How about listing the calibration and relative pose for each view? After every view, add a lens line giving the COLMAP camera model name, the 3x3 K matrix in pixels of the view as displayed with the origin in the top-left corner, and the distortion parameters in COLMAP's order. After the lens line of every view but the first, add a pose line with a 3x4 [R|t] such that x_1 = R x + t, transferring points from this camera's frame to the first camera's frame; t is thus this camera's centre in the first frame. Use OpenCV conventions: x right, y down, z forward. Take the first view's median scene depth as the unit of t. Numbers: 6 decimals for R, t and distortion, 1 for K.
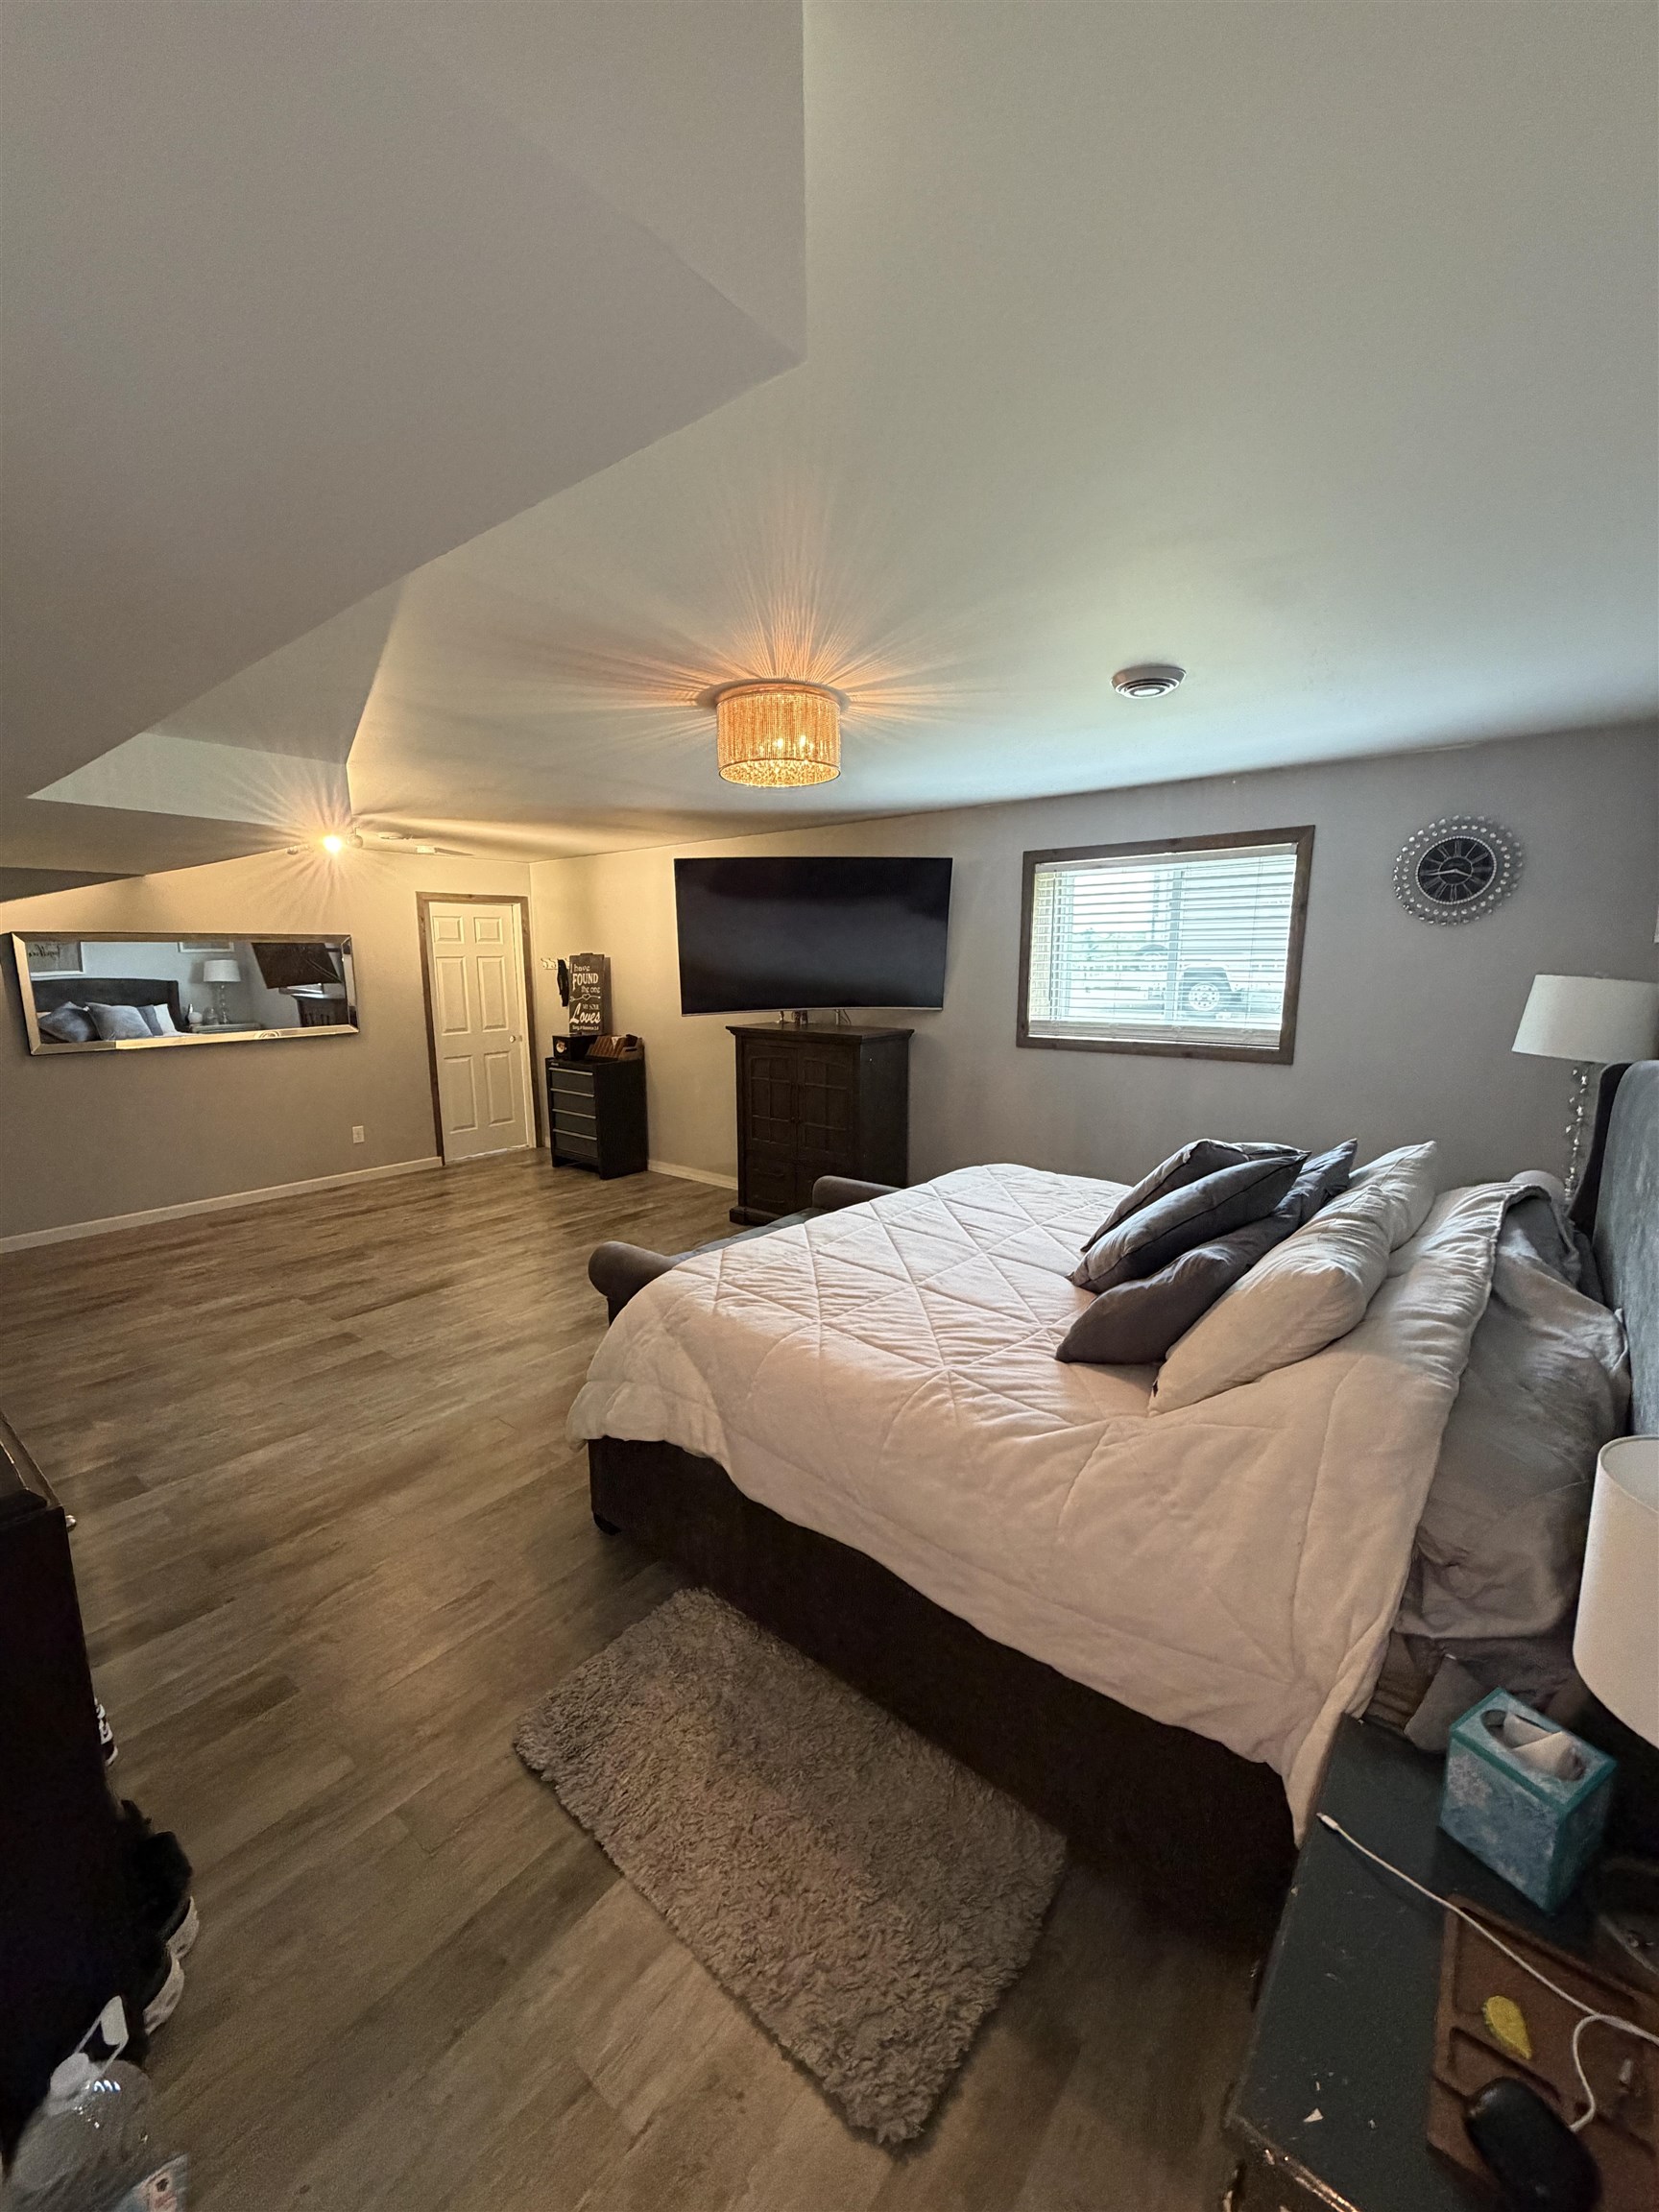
lens RADIAL K [[883.7, 0, 827.6], [0, 883.7, 1094.6], [0, 0, 1]] dist [-0.003079, 0.001380]
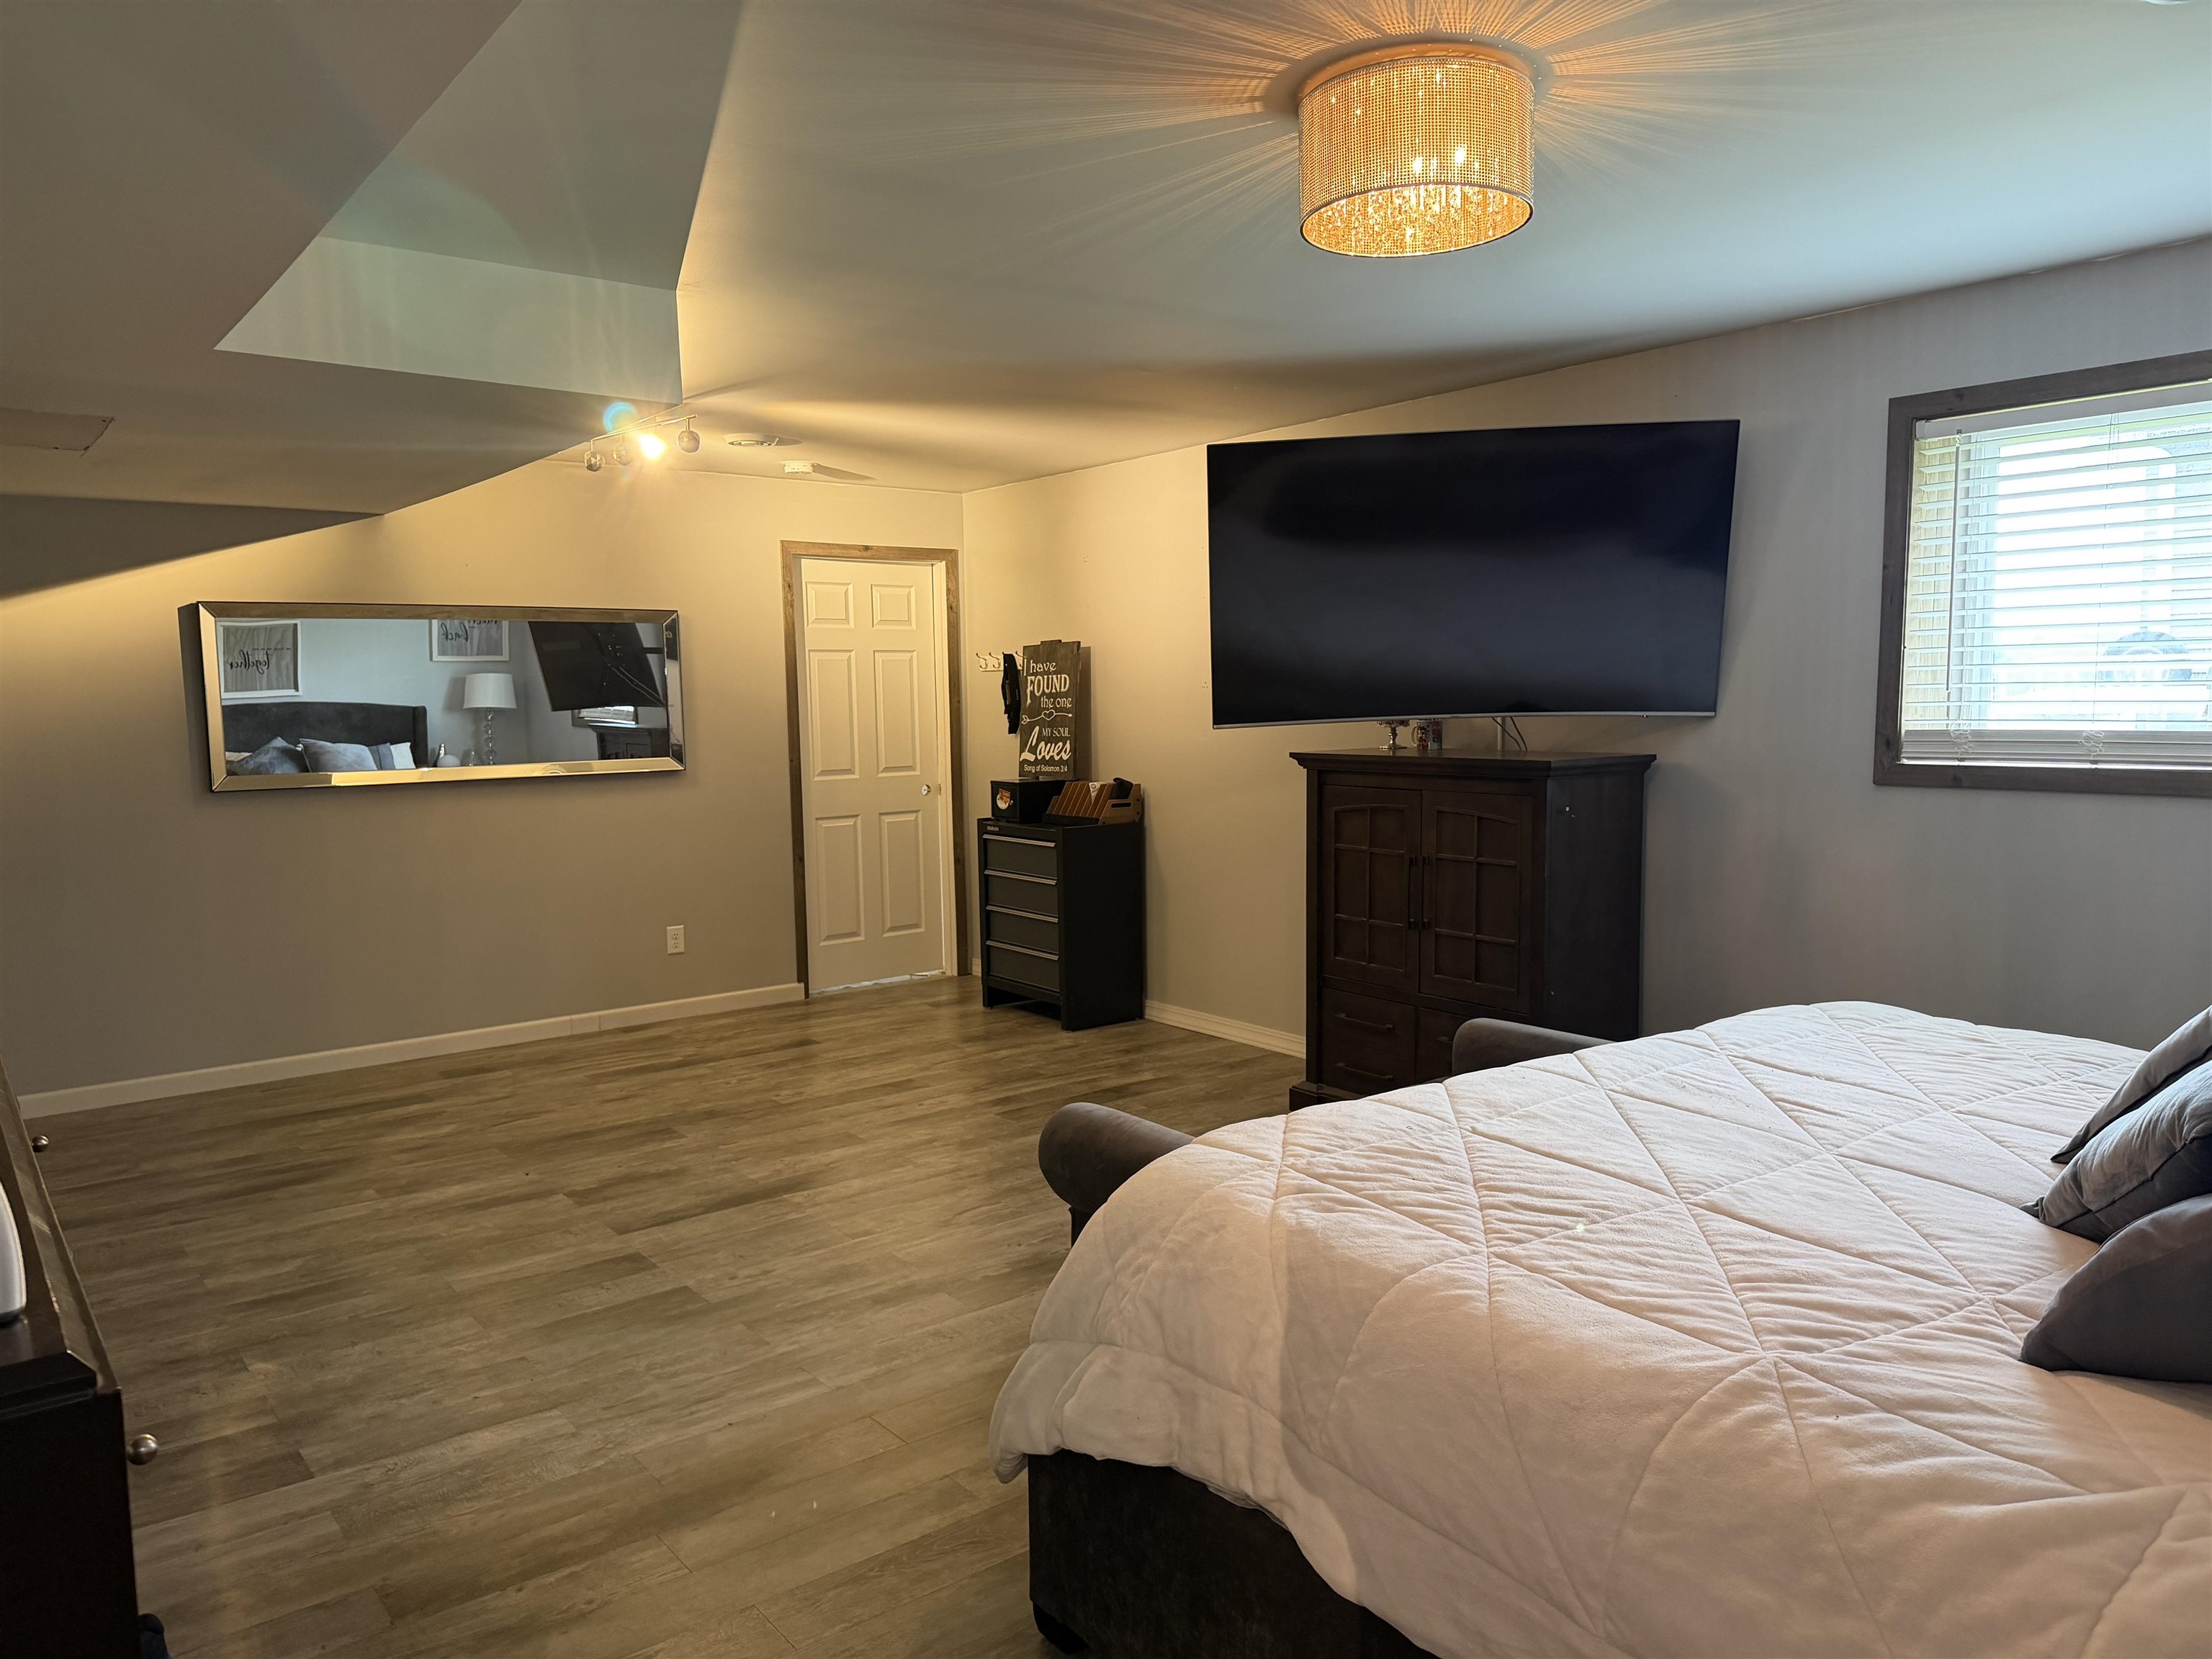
lens RADIAL K [[1565.6, 0, 1107.7], [0, 1565.6, 823.7], [0, 0, 1]] dist [0.037168, -0.047023]
pose [[0.974439, 0.014534, -0.224182, -0.011688], [-0.028480, 0.997846, -0.059103, 0.042200], [0.222840, 0.063977, 0.972753, 0.042750]]
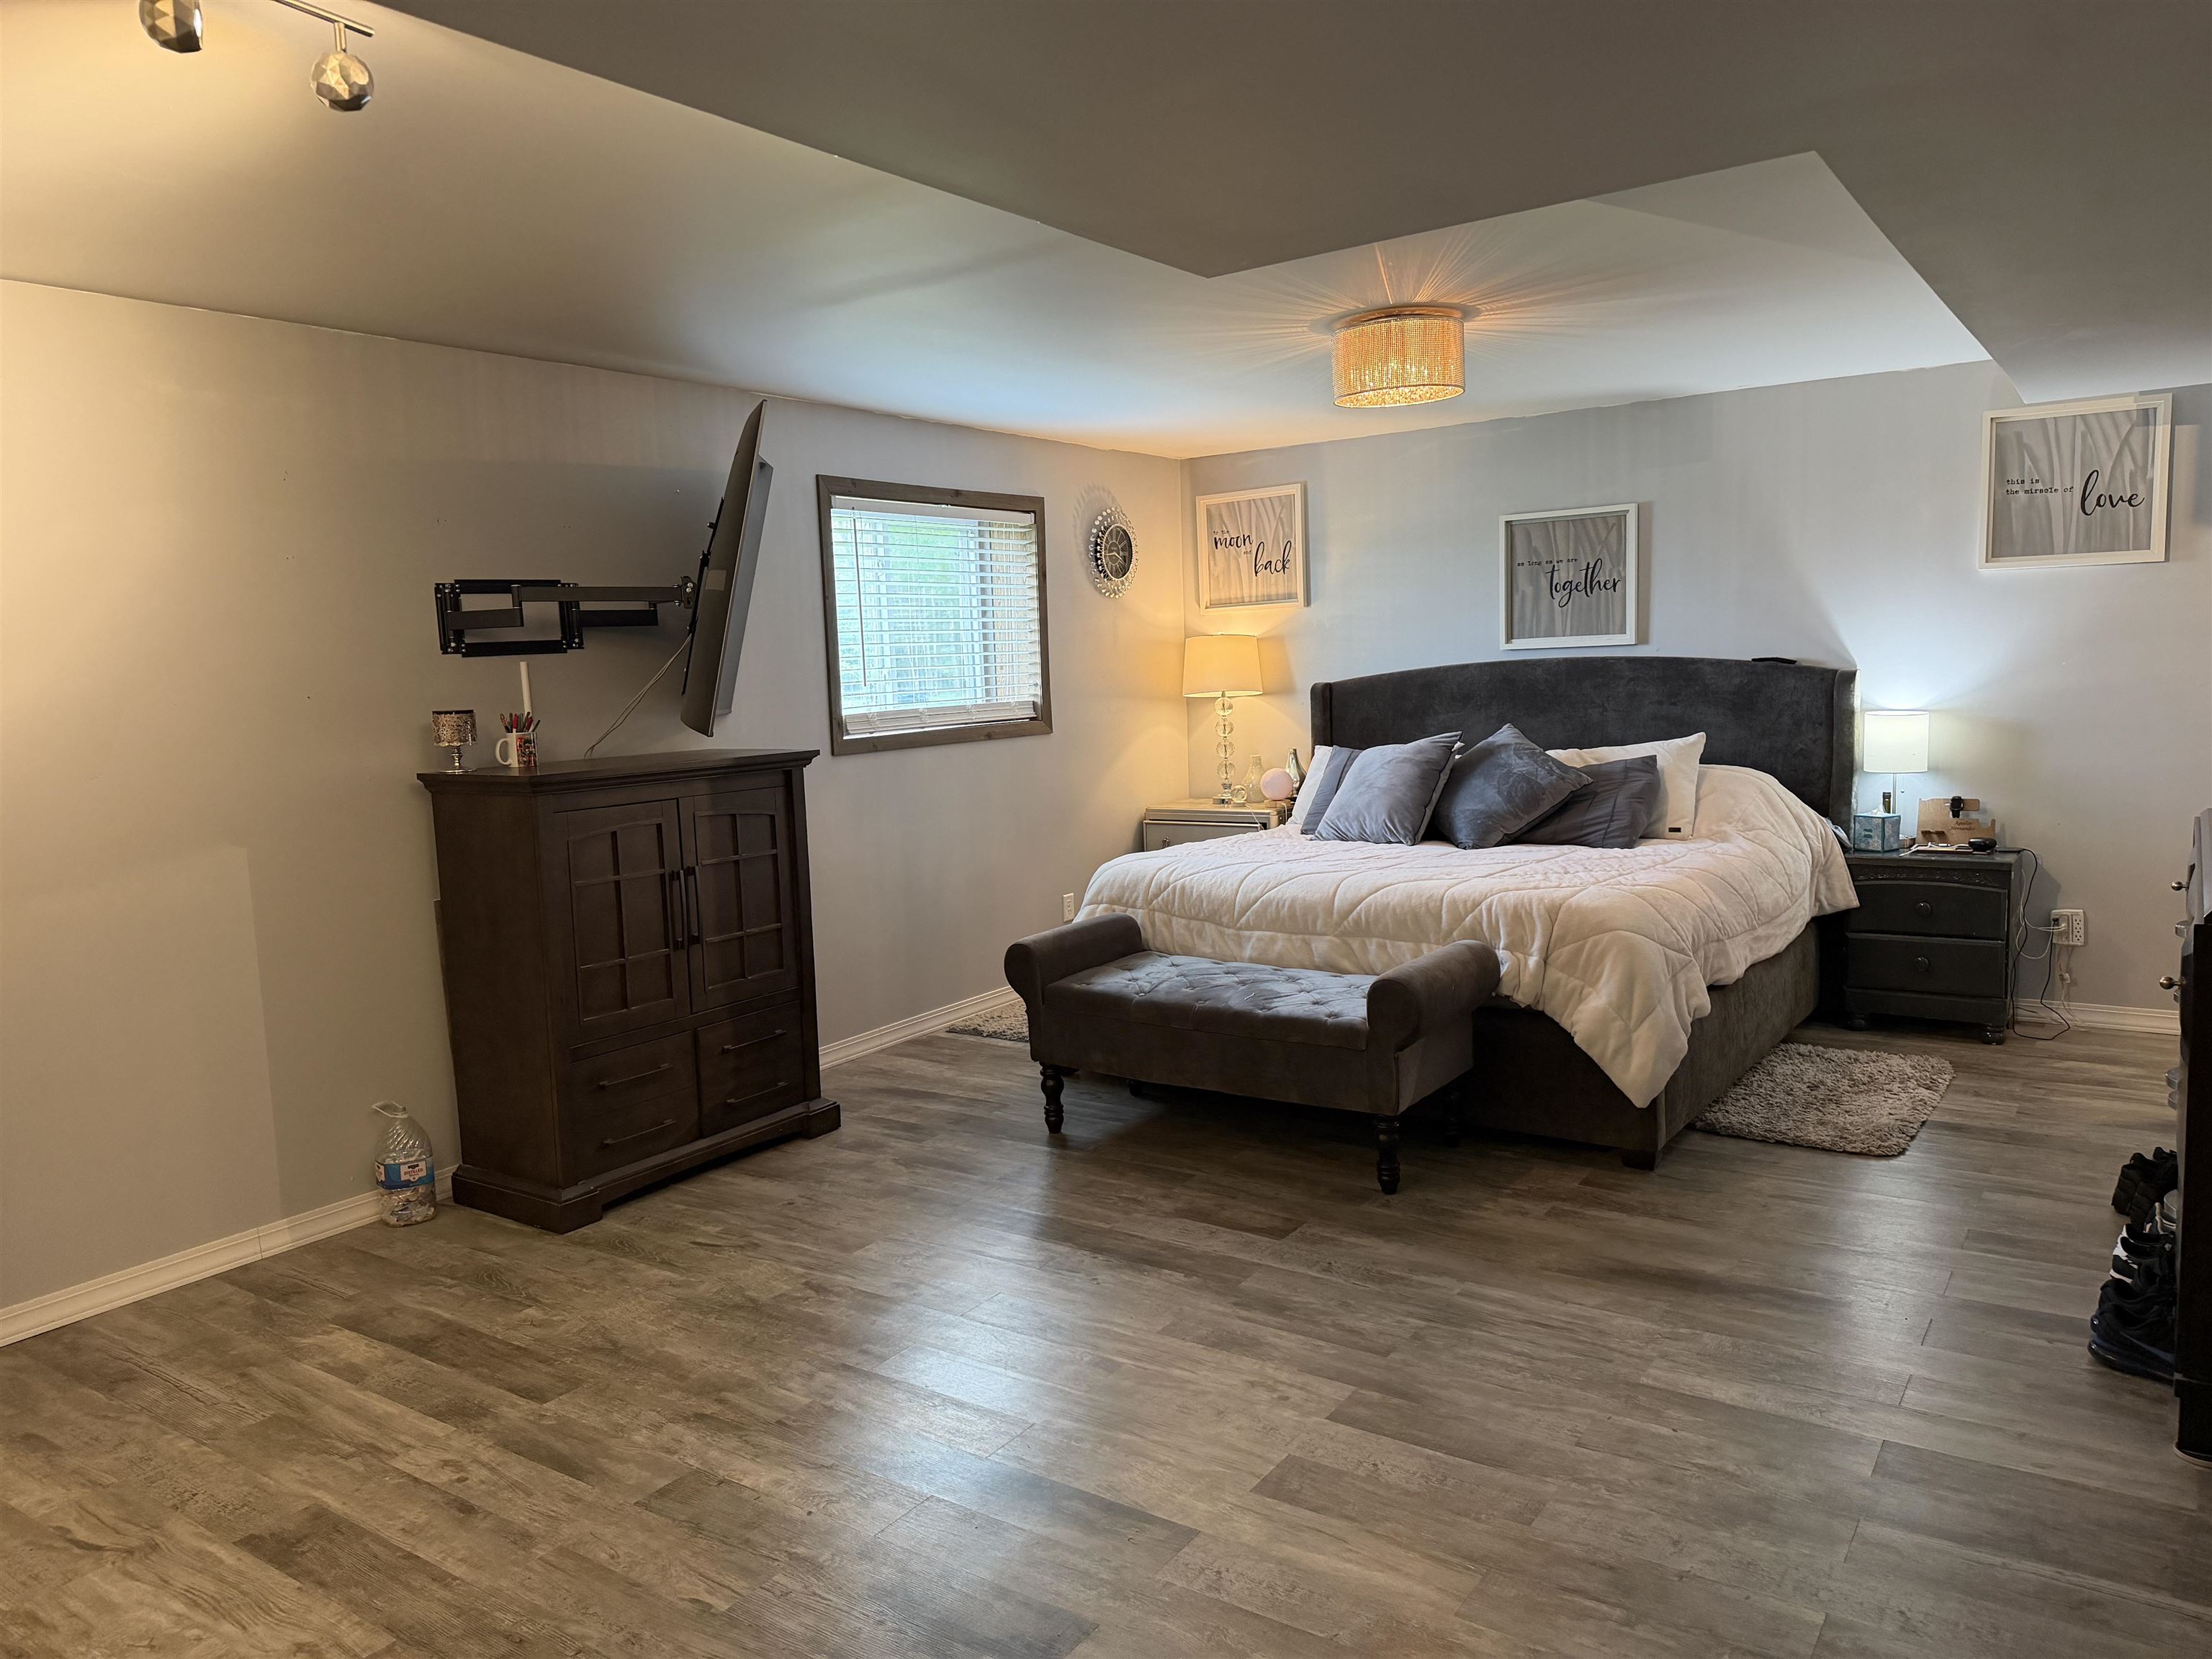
lens RADIAL K [[1565.6, 0, 1093.2], [0, 1565.6, 837.4], [0, 0, 1]] dist [0.037168, -0.047023]
pose [[-0.079330, -0.109421, 0.990825, -1.291481], [0.189075, 0.974263, 0.122730, -0.131926], [-0.978753, 0.197076, -0.056599, 1.118843]]
